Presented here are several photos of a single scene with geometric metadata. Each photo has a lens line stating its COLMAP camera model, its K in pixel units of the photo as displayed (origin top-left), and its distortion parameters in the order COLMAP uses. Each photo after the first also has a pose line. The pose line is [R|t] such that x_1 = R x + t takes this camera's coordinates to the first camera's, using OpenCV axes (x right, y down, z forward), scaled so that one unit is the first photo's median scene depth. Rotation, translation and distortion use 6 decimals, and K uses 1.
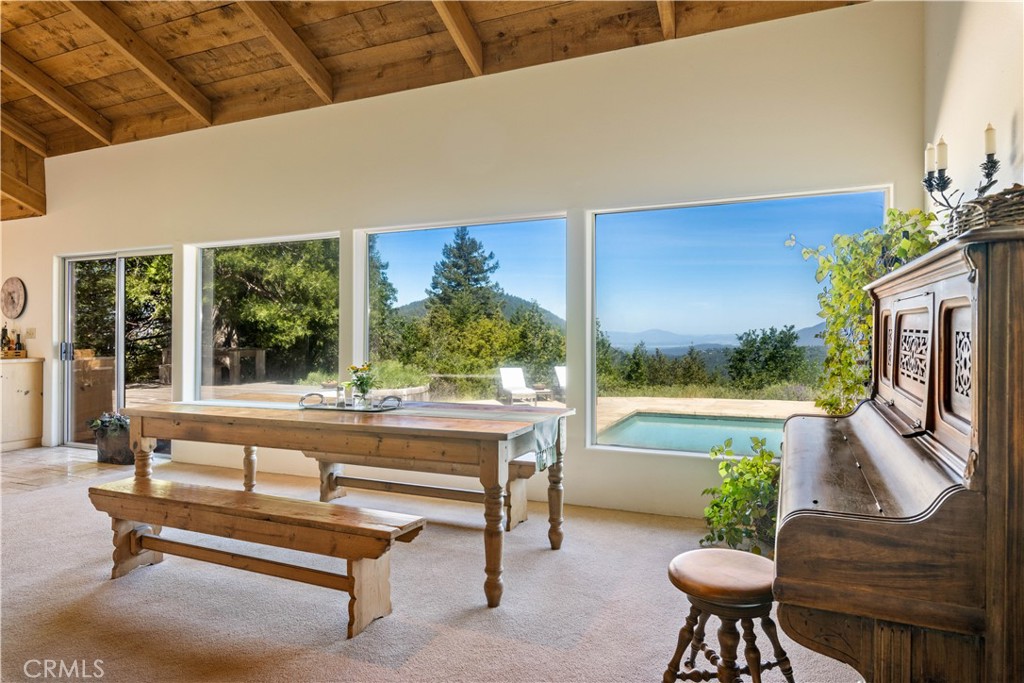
lens RADIAL K [[611.4, 0, 518.1], [0, 611.4, 332.5], [0, 0, 1]] dist [0.000253, 0.000534]
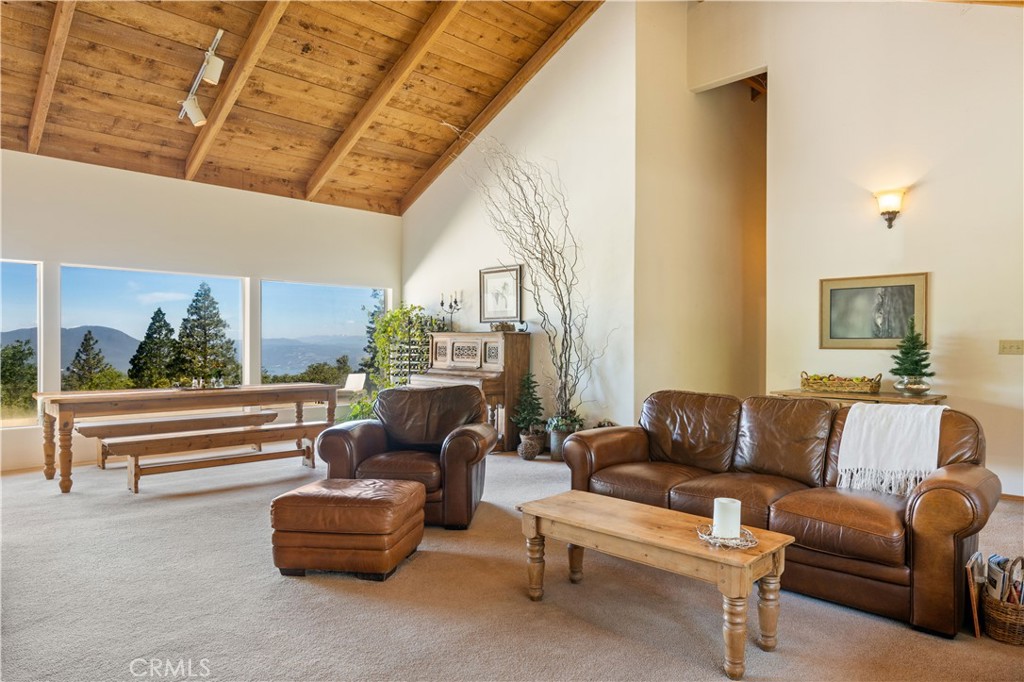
lens RADIAL K [[638.0, 0, 564.5], [0, 638.0, 335.4], [0, 0, 1]] dist [0.009064, -0.011783]
pose [[0.341467, 0.021991, 0.939636, -1.011388], [-0.001777, 0.999740, -0.022752, 0.005310], [-0.939892, 0.006099, 0.341417, -0.357823]]
